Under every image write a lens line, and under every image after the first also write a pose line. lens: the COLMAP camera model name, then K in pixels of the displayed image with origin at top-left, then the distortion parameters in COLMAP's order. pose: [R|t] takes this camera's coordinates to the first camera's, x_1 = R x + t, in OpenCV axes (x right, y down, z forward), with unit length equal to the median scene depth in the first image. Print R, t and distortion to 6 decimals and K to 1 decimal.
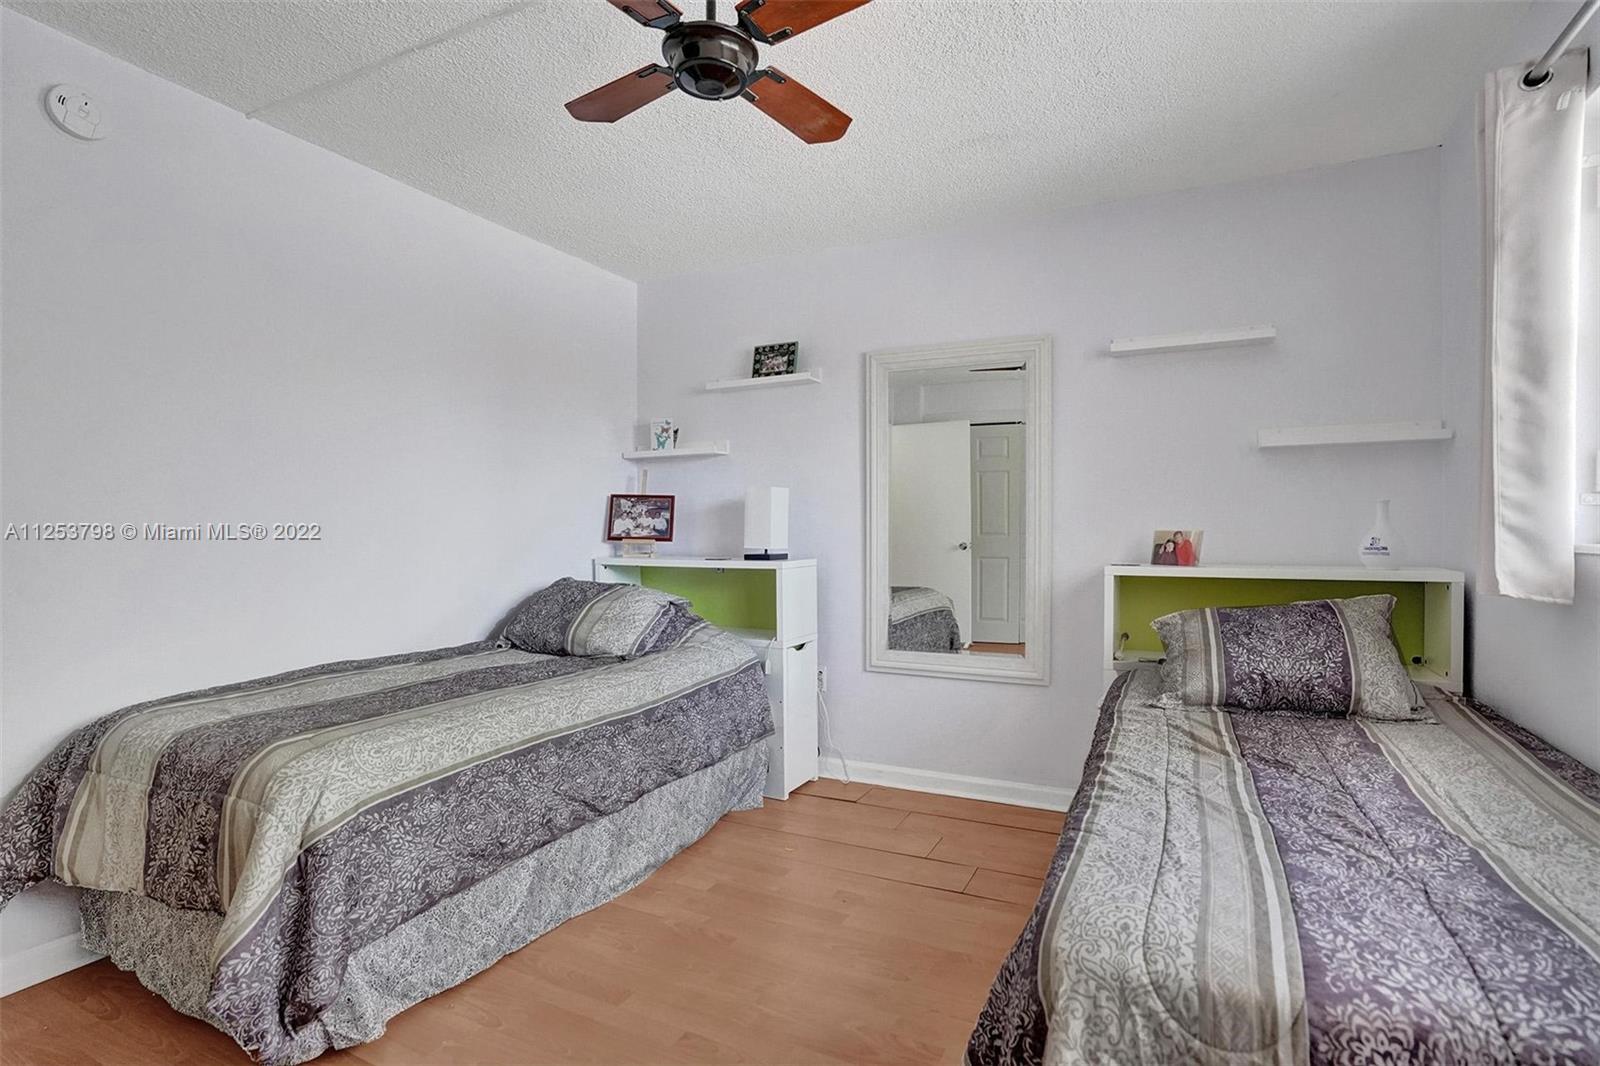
lens RADIAL K [[764.1, 0, 801.7], [0, 764.1, 540.5], [0, 0, 1]] dist [-0.064608, 0.030903]
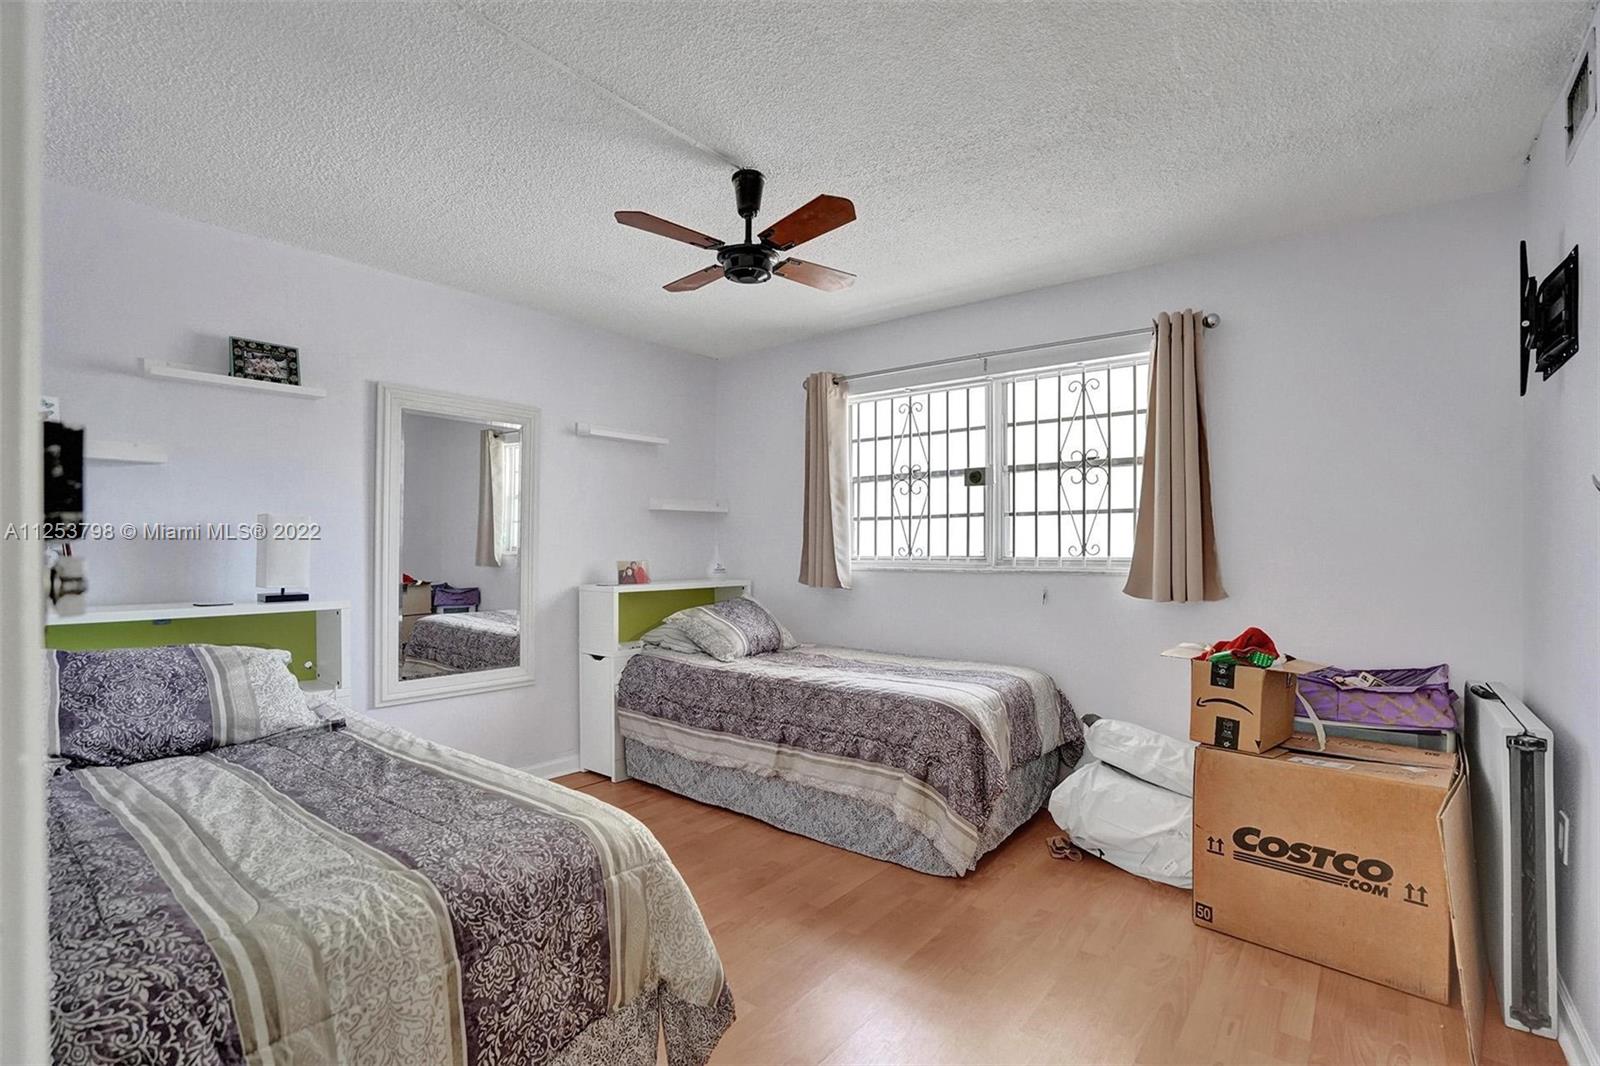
lens RADIAL K [[764.1, 0, 801.7], [0, 764.1, 540.5], [0, 0, 1]] dist [-0.064608, 0.030903]
pose [[0.215060, 0.012309, 0.976523, -0.733717], [0.014075, 0.999778, -0.015701, -0.020448], [-0.976499, 0.017121, 0.214839, 0.262688]]
